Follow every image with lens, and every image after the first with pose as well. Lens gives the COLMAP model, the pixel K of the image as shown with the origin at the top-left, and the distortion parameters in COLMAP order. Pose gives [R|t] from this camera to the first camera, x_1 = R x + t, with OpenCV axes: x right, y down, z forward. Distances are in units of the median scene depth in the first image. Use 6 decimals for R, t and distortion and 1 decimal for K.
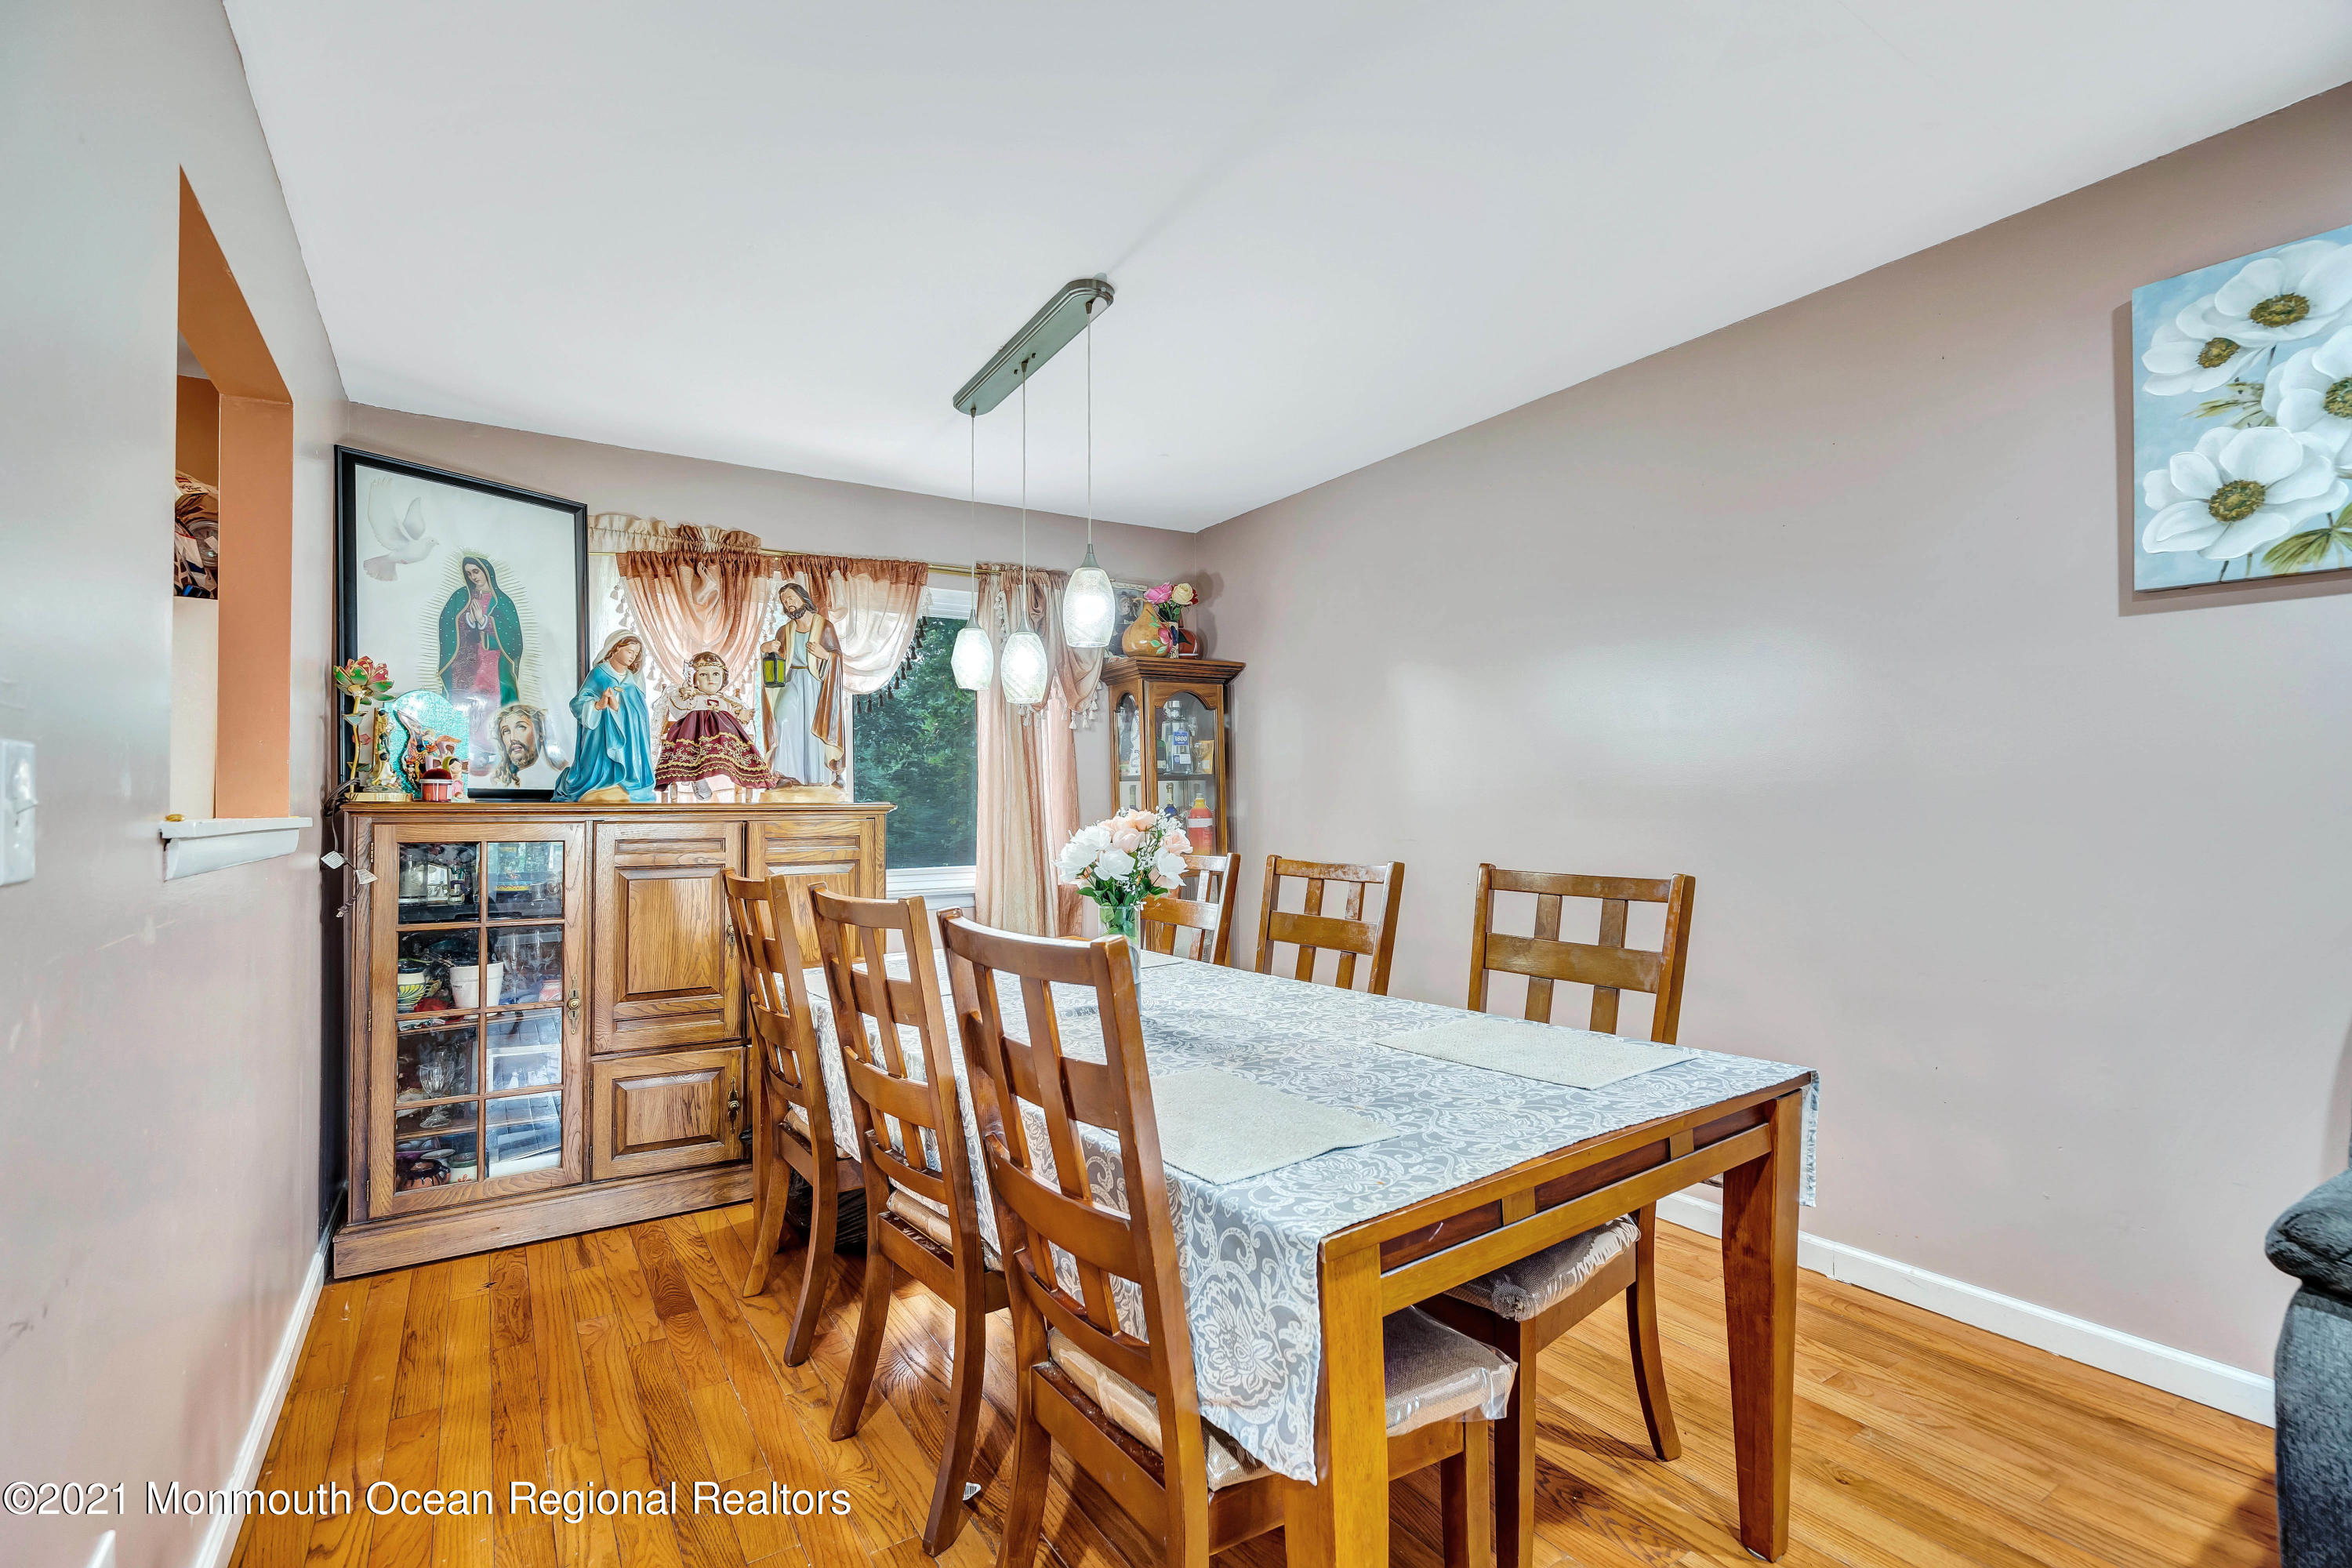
lens RADIAL K [[1060.4, 0, 1173.7], [0, 1060.4, 787.9], [0, 0, 1]] dist [-0.000925, 0.000088]
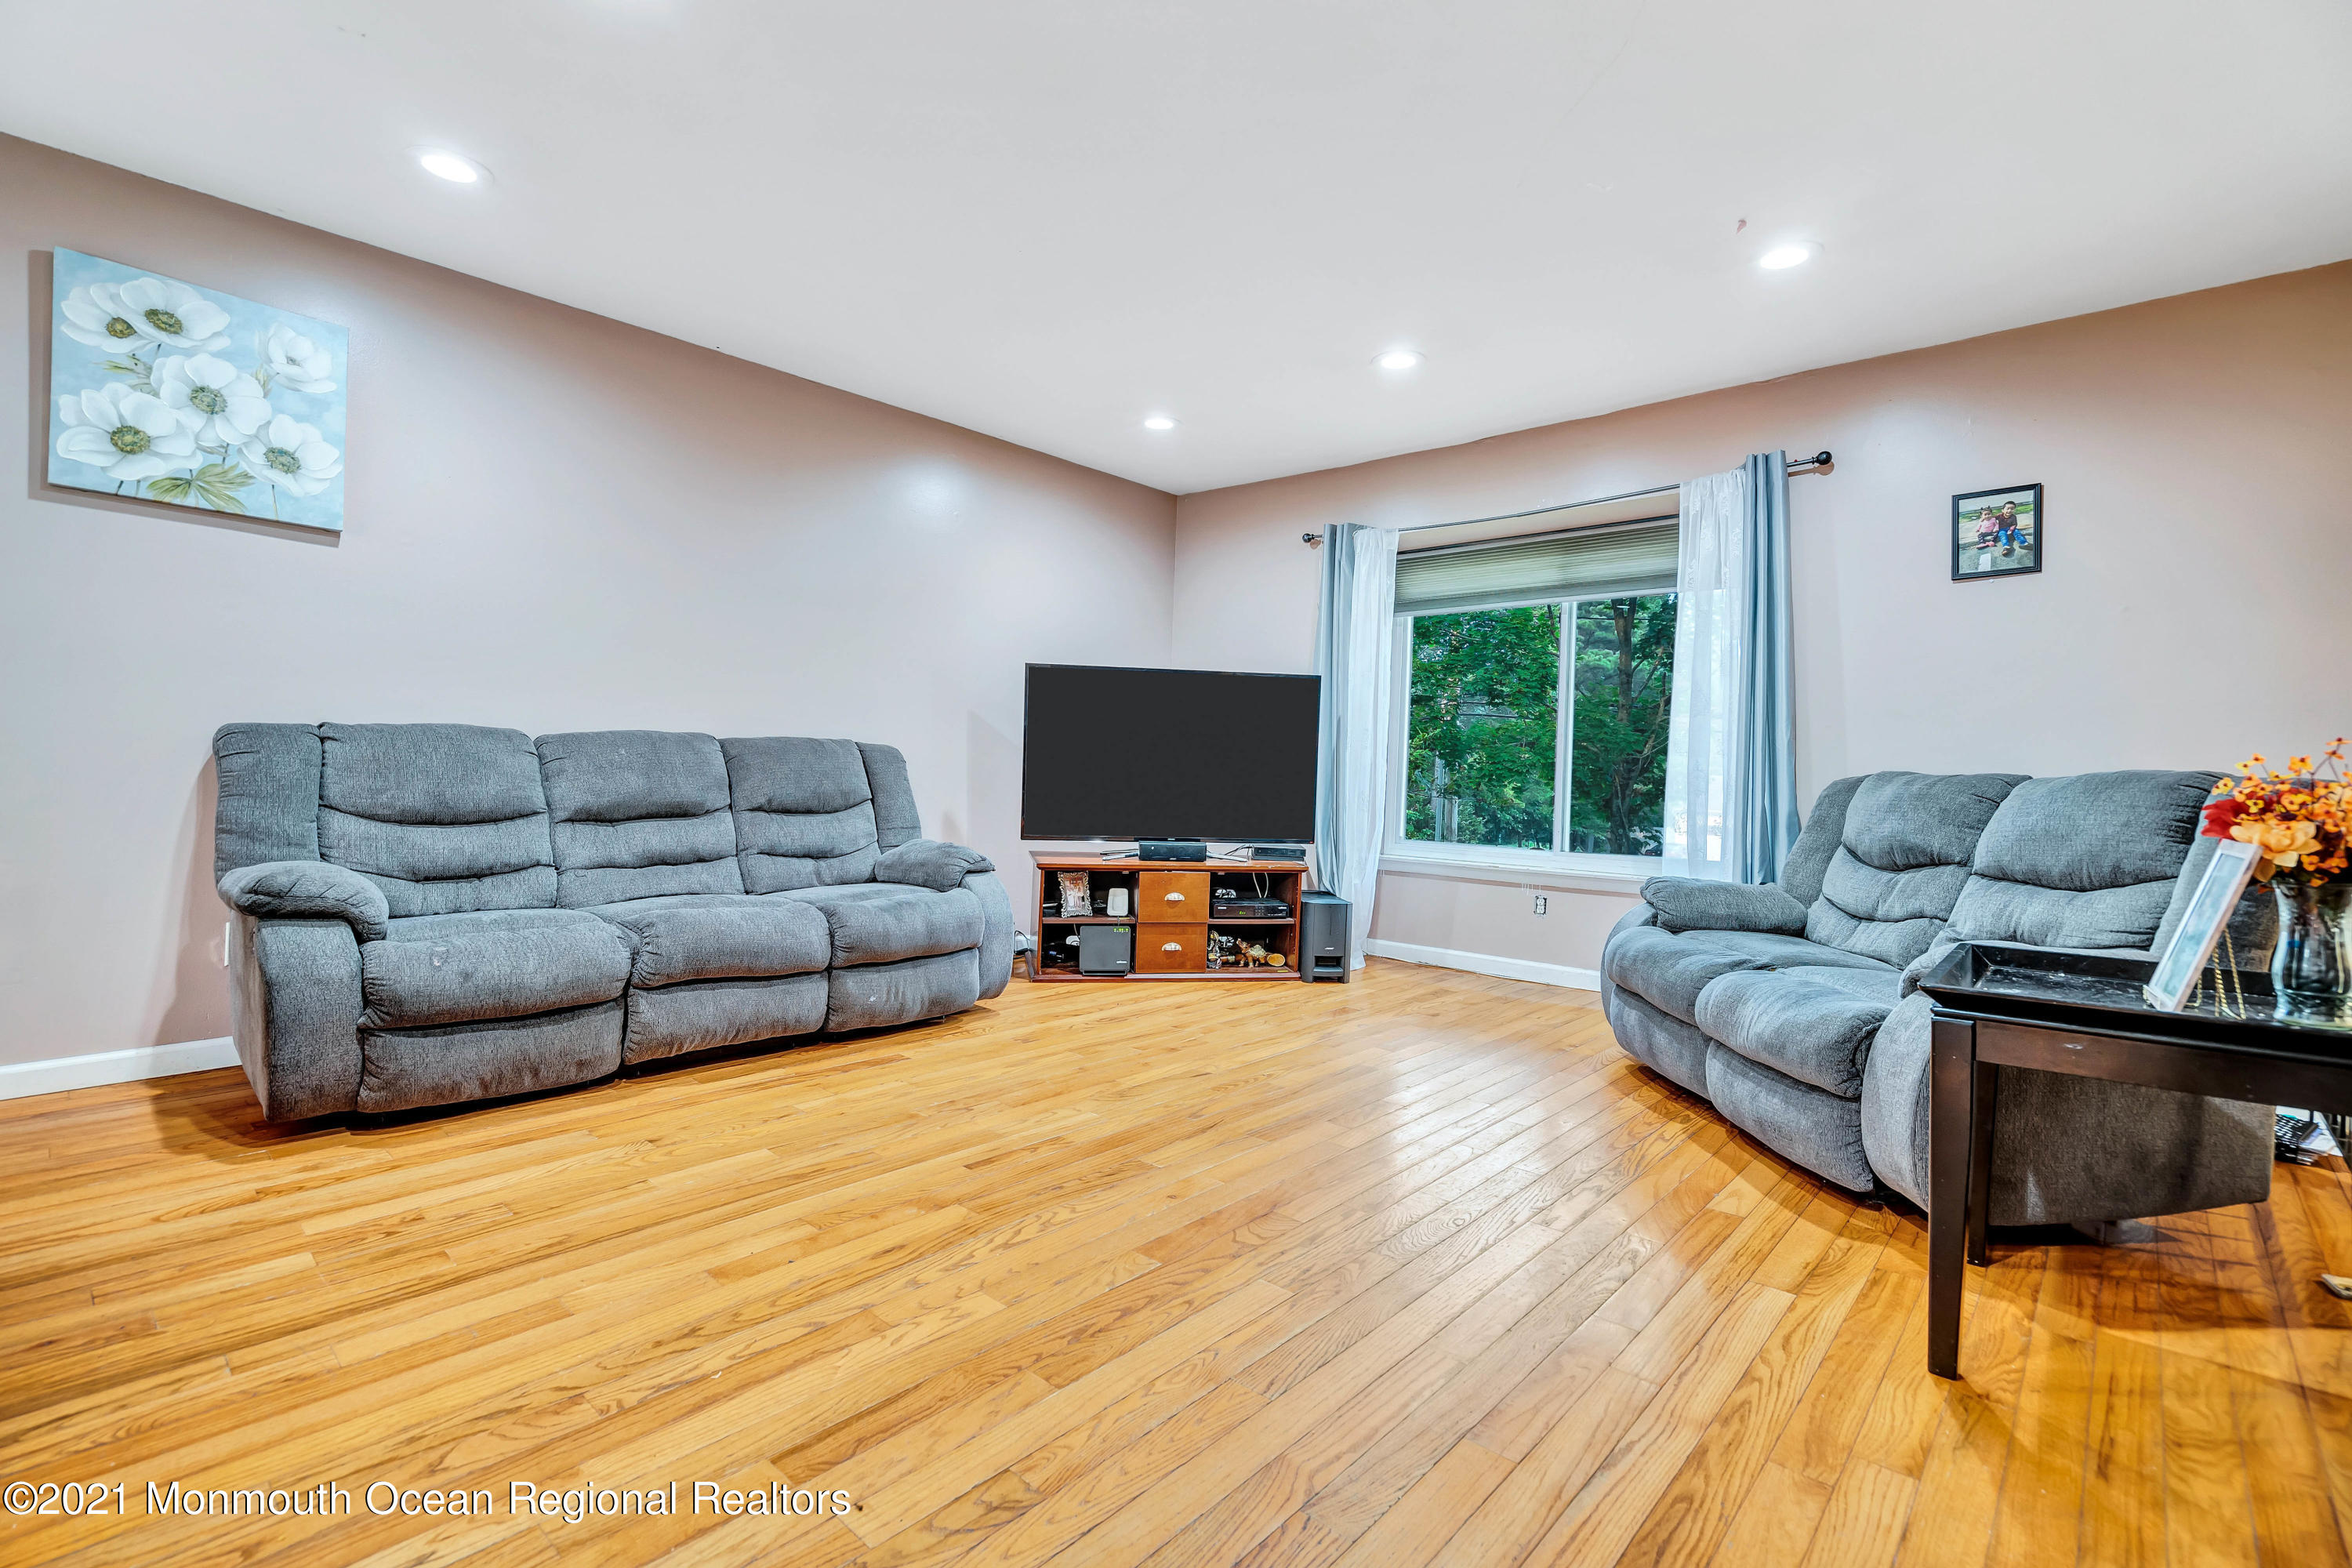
lens RADIAL K [[1060.4, 0, 1173.7], [0, 1060.4, 787.9], [0, 0, 1]] dist [-0.000925, 0.000088]
pose [[-0.240264, -0.020055, 0.970500, -0.715177], [-0.040911, 0.999107, 0.010518, 0.121350], [-0.969845, -0.037177, -0.240870, -0.028986]]
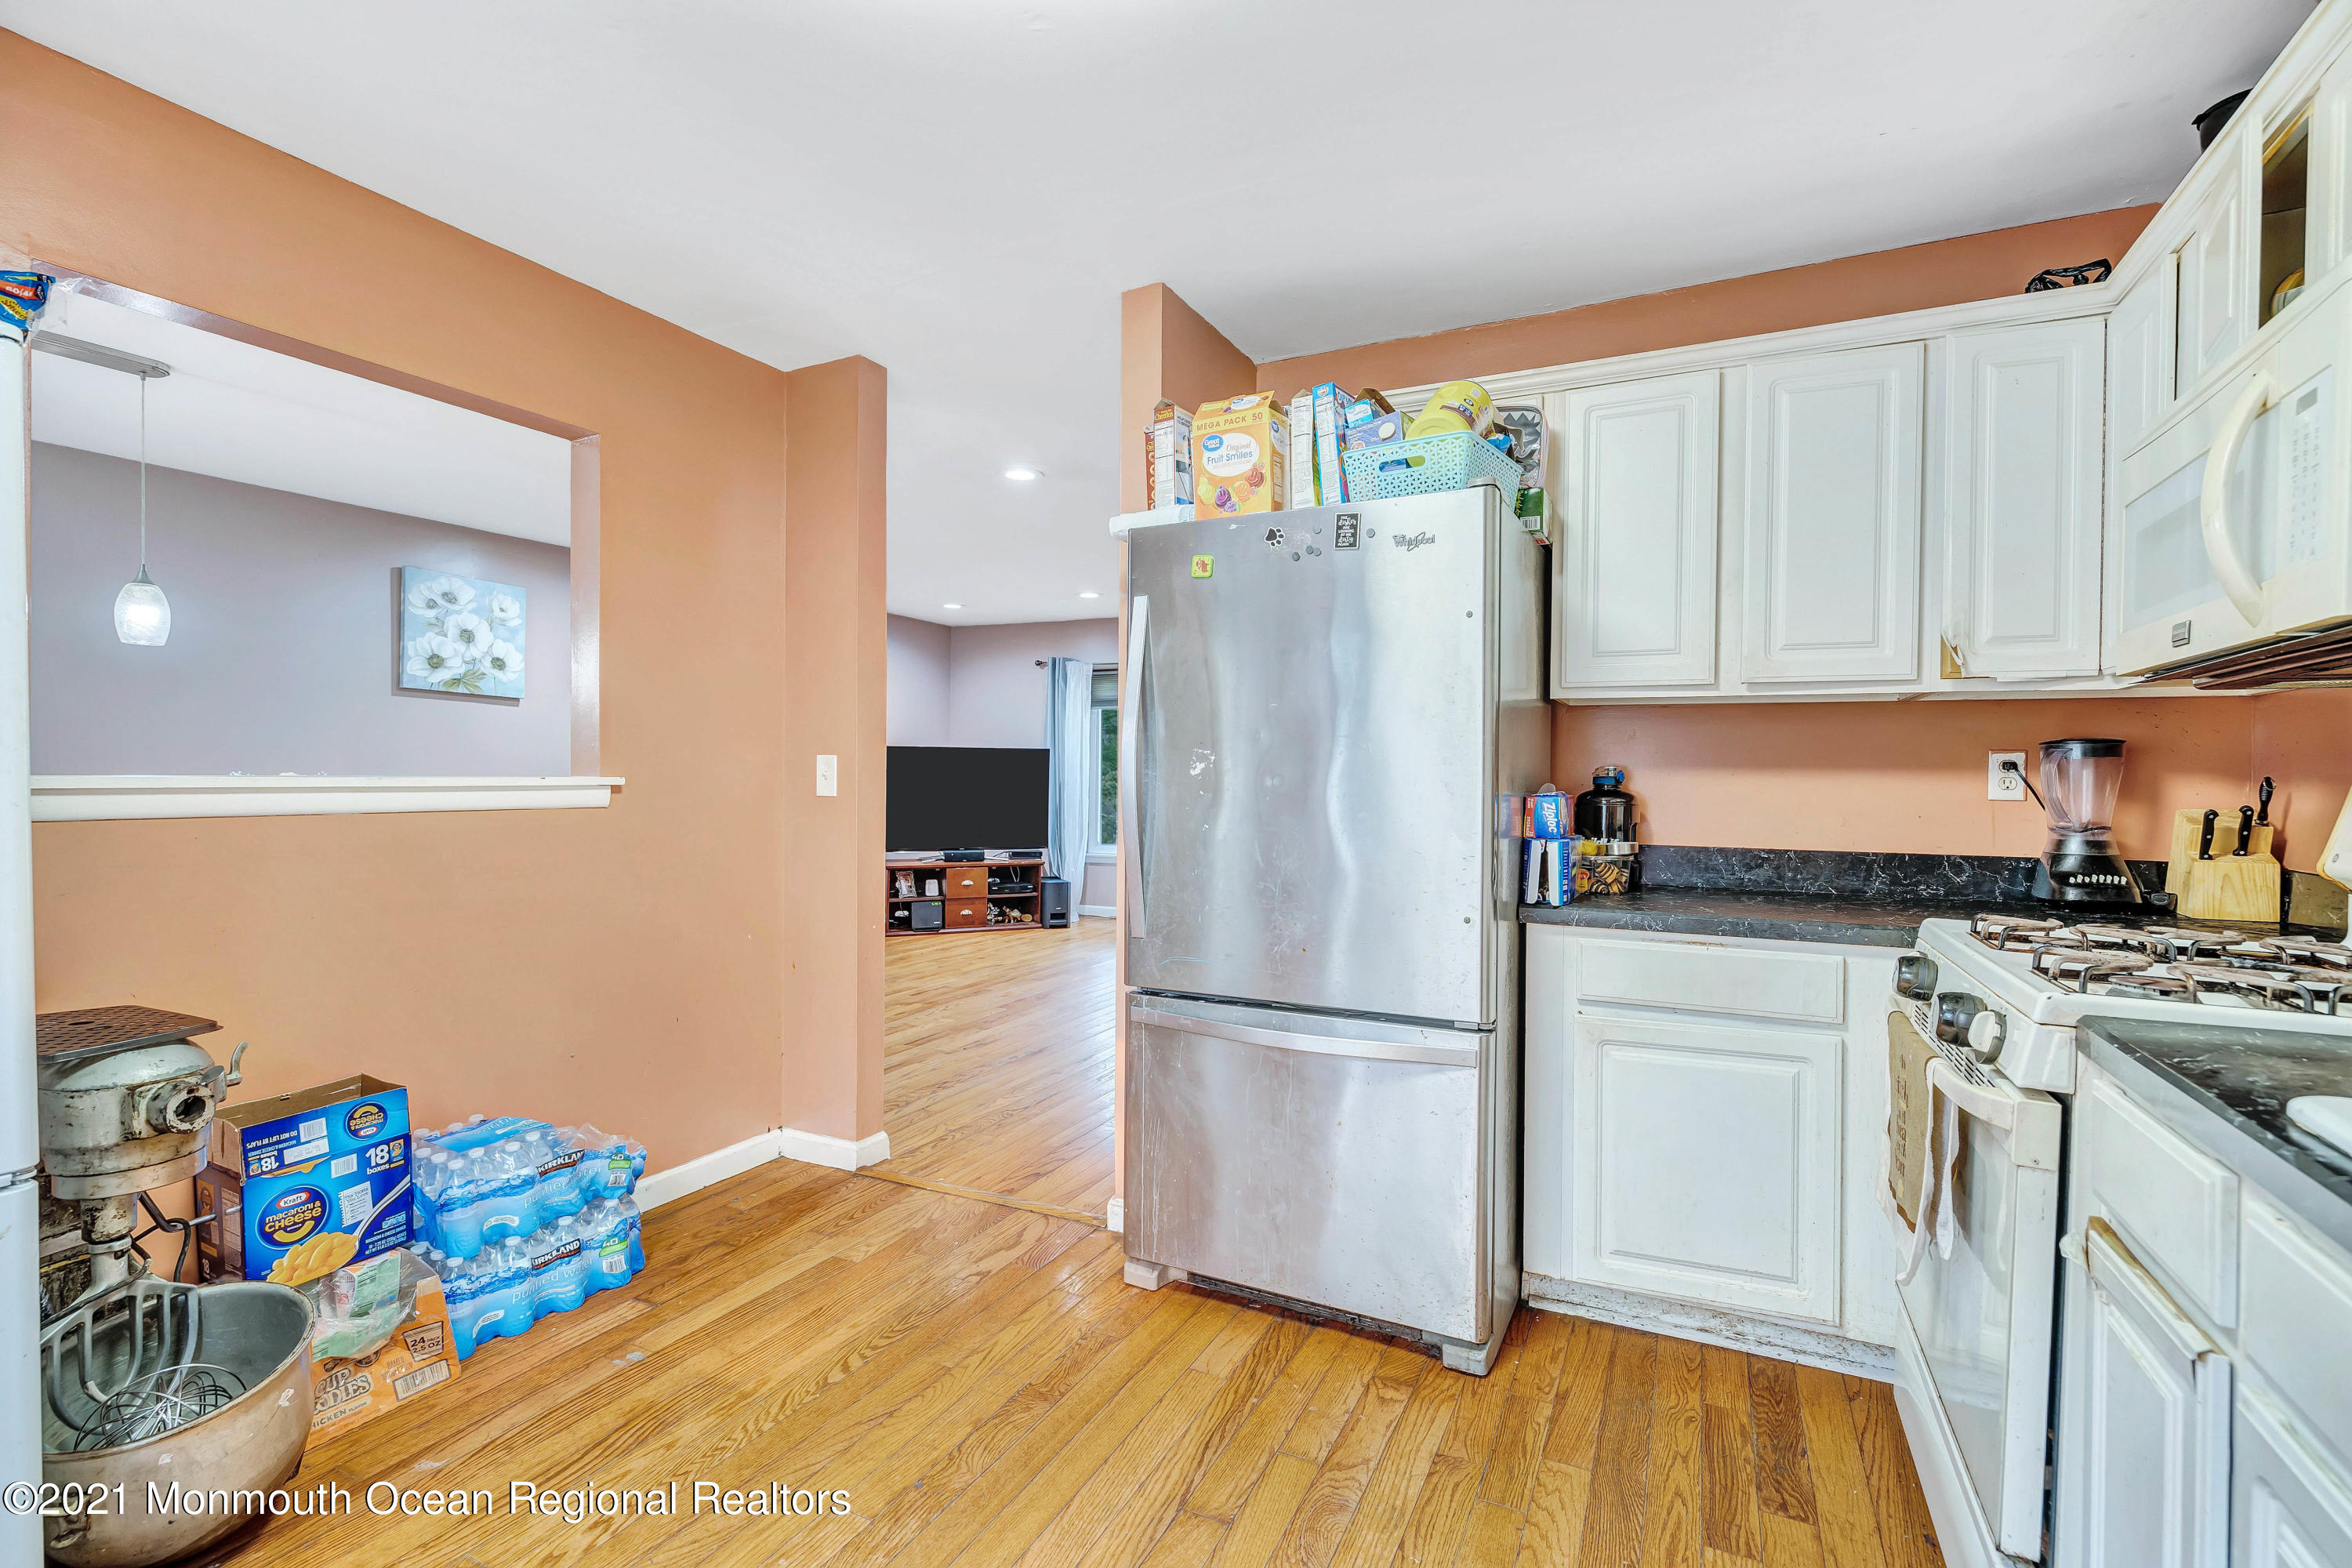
lens RADIAL K [[1060.4, 0, 1173.7], [0, 1060.4, 787.9], [0, 0, 1]] dist [-0.000925, 0.000088]
pose [[-0.494354, -0.010319, 0.869199, -2.280305], [-0.019736, 0.999805, 0.000645, 0.012965], [-0.869036, -0.016836, -0.494462, 0.694455]]
